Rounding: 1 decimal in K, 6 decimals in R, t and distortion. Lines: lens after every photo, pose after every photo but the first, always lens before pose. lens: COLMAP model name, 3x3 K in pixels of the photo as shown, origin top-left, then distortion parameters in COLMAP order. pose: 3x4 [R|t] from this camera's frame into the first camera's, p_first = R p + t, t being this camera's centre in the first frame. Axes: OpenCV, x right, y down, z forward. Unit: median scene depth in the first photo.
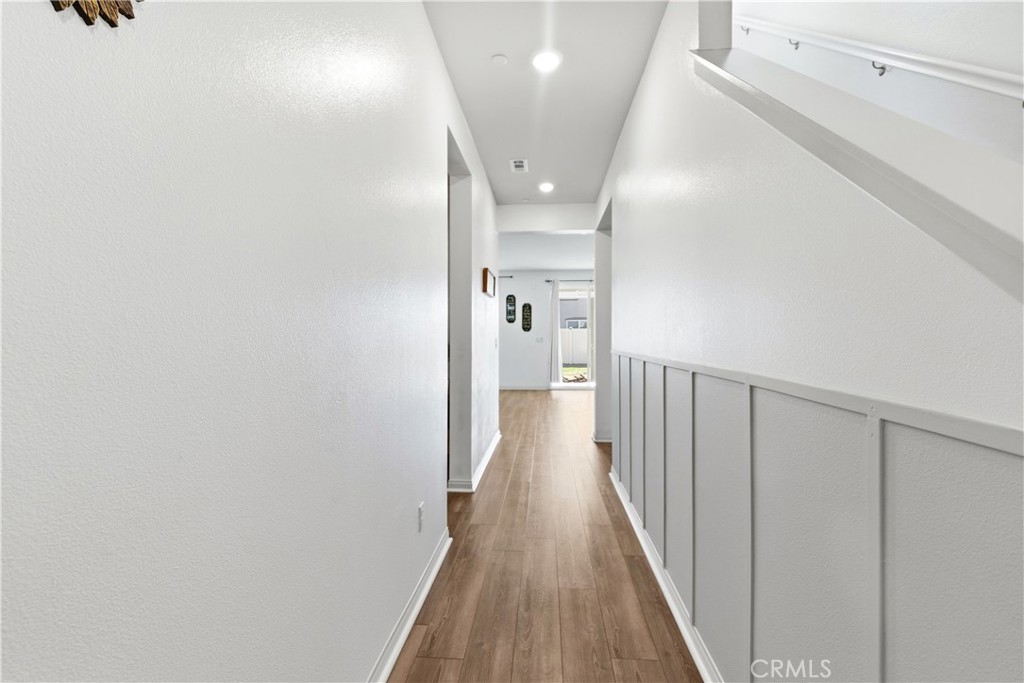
lens RADIAL K [[475.5, 0, 514.3], [0, 475.5, 336.2], [0, 0, 1]] dist [-0.004411, 0.001594]
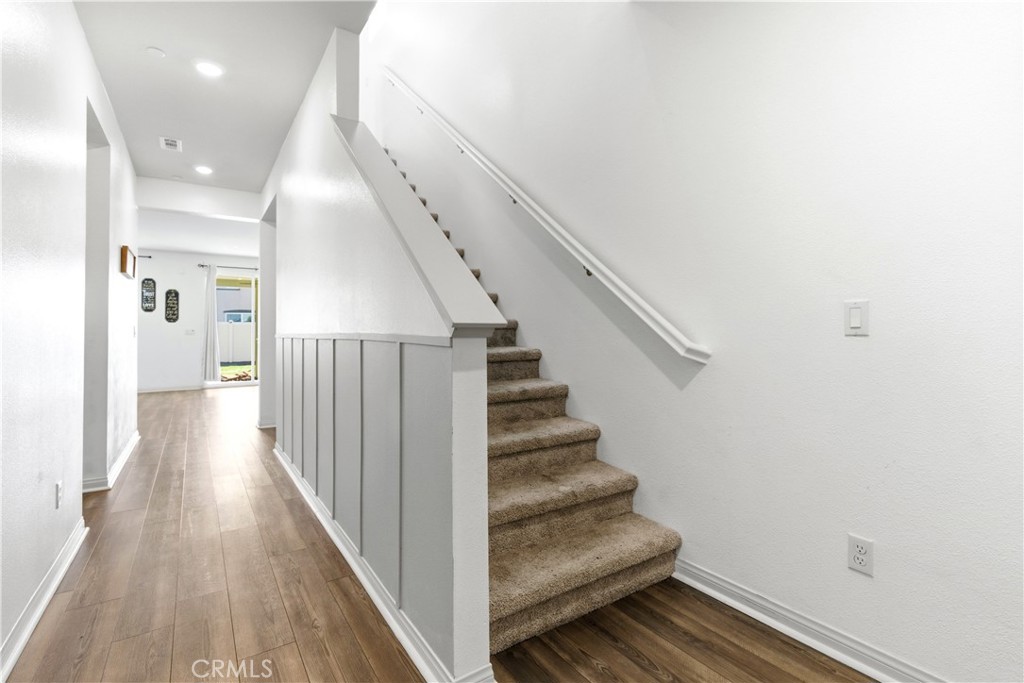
lens RADIAL K [[475.5, 0, 515.4], [0, 475.5, 327.4], [0, 0, 1]] dist [-0.004411, 0.001594]
pose [[0.791090, 0.002933, 0.611692, -0.023327], [0.001866, 0.999972, -0.007207, 0.020376], [-0.611697, 0.006843, 0.791063, -0.174498]]
